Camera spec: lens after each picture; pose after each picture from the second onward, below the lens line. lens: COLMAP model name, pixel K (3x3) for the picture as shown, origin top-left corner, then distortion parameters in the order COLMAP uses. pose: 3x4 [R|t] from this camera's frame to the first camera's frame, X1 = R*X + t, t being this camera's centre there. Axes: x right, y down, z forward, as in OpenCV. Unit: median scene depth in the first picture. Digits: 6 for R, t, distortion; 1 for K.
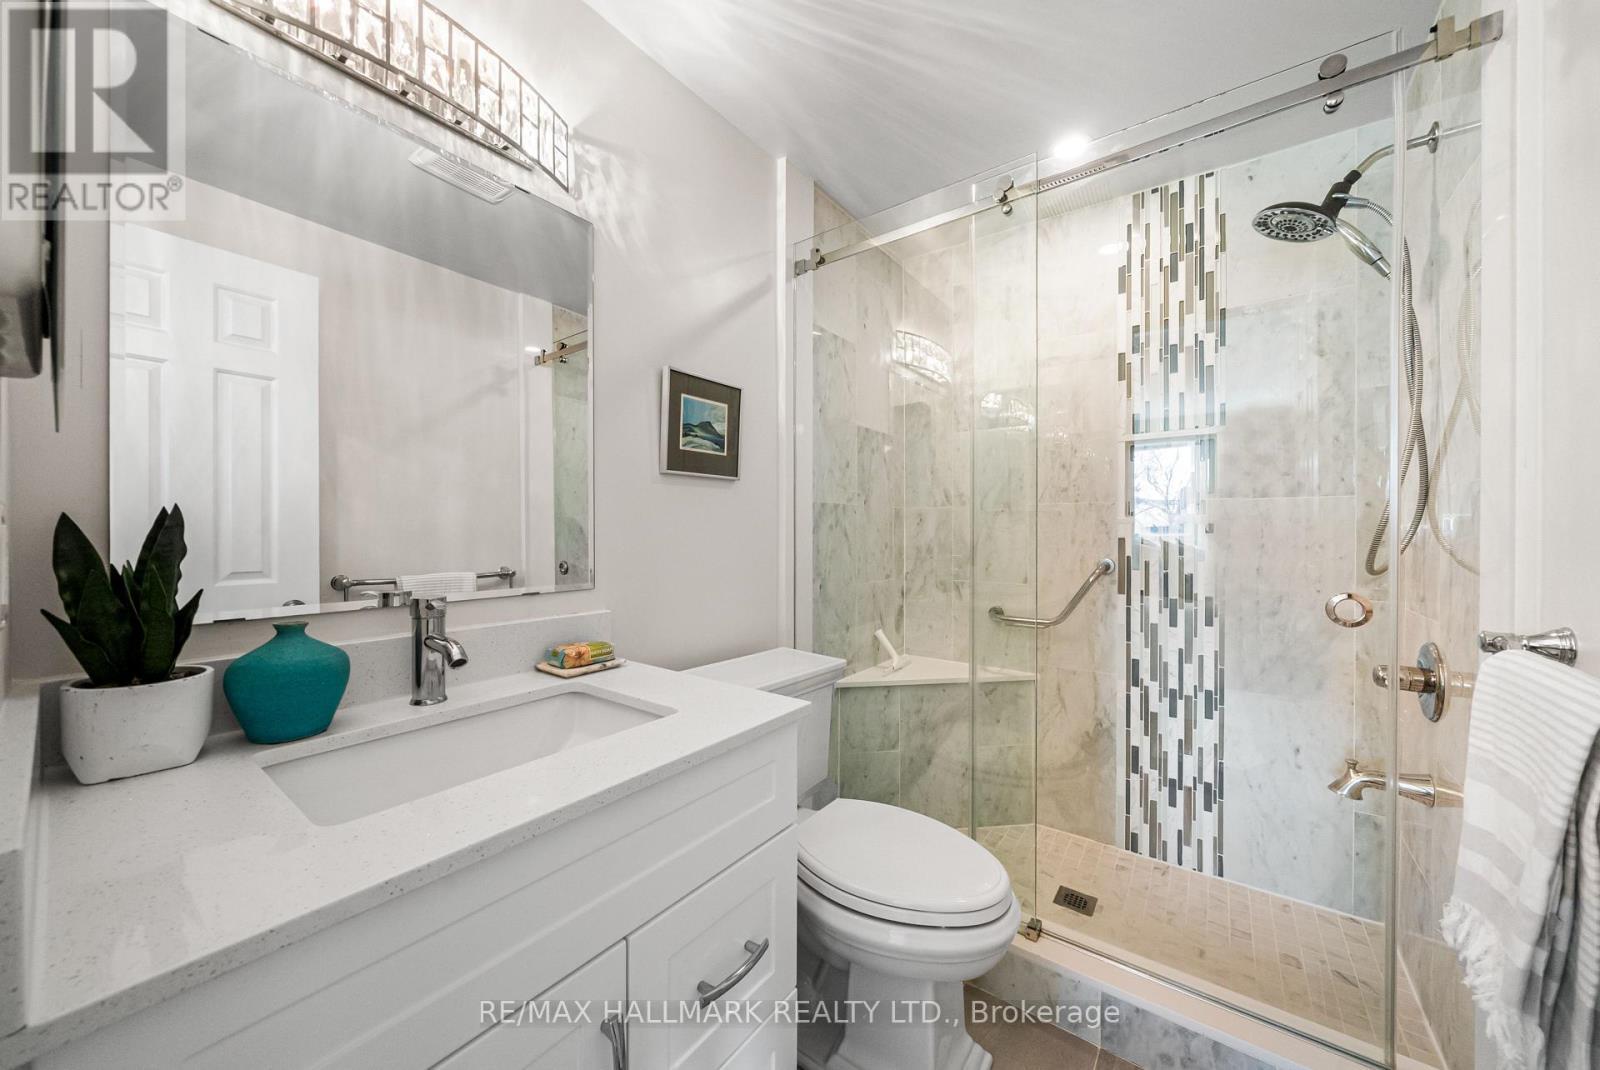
lens RADIAL K [[567.8, 0, 800.0], [0, 567.8, 535.0], [0, 0, 1]] dist [-0.008803, -0.000064]
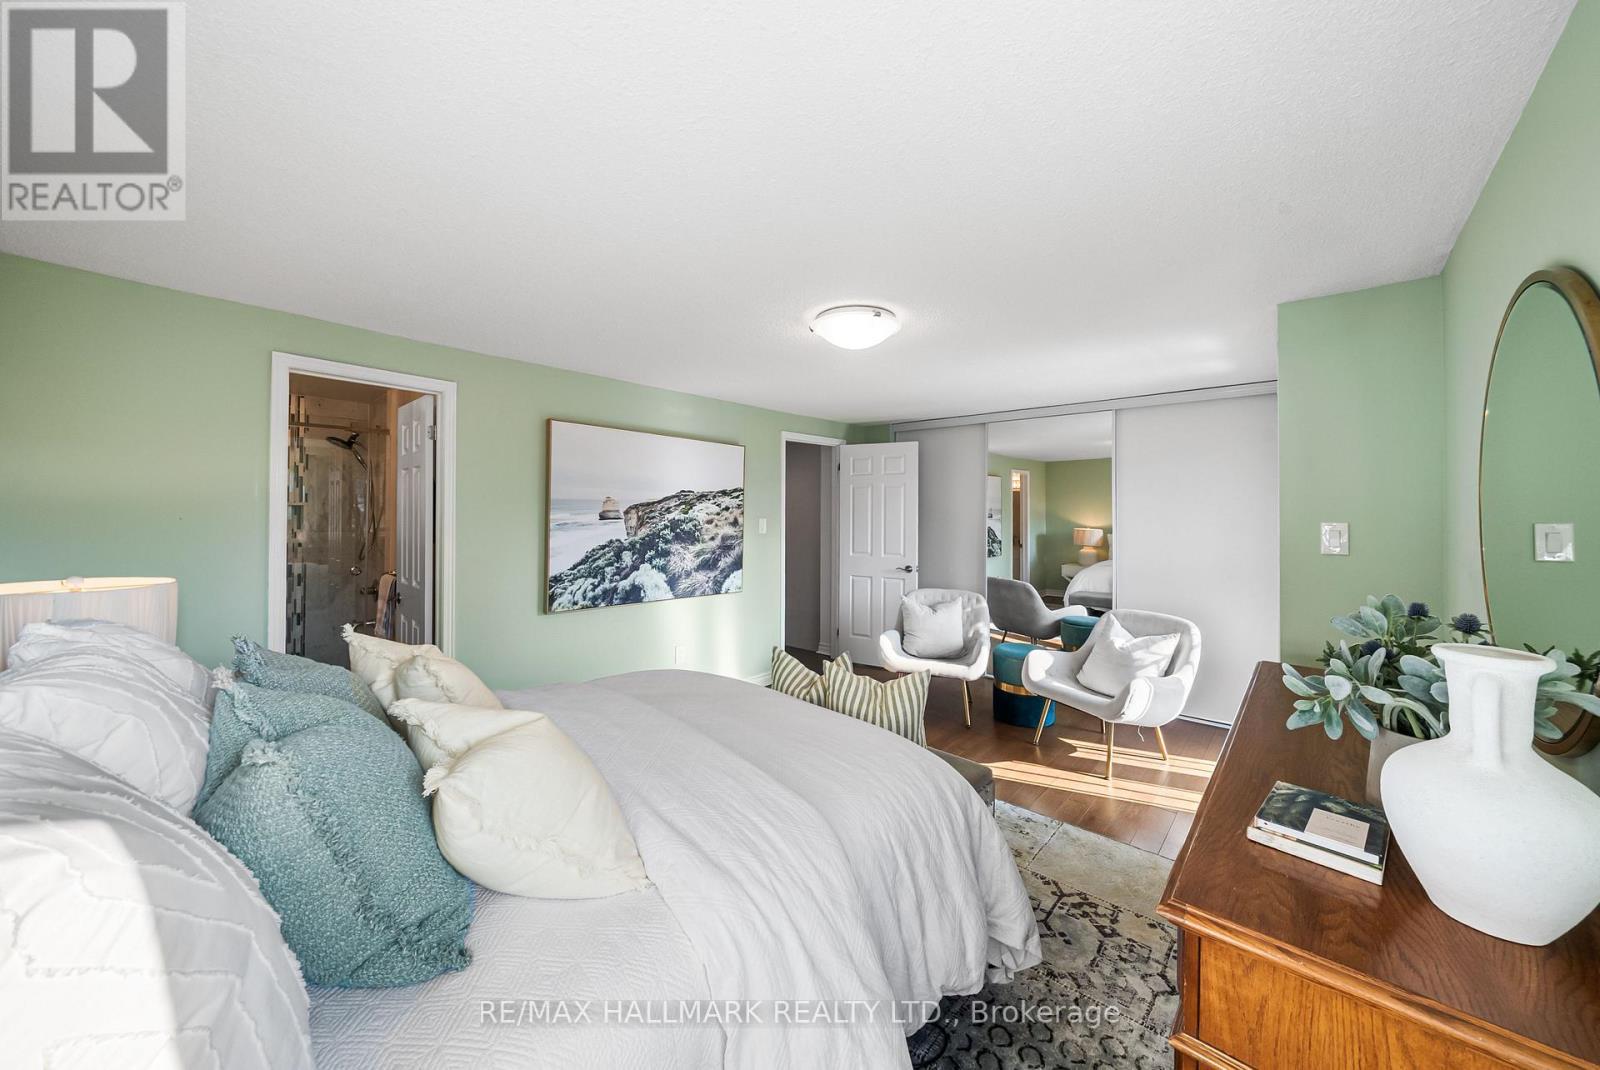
lens RADIAL K [[567.8, 0, 800.0], [0, 567.8, 535.0], [0, 0, 1]] dist [-0.008803, -0.000064]
pose [[0.105820, 0.000538, 0.994385, -1.480975], [0.006052, 0.999981, -0.001185, -0.032466], [-0.994367, 0.006143, 0.105814, -1.410328]]
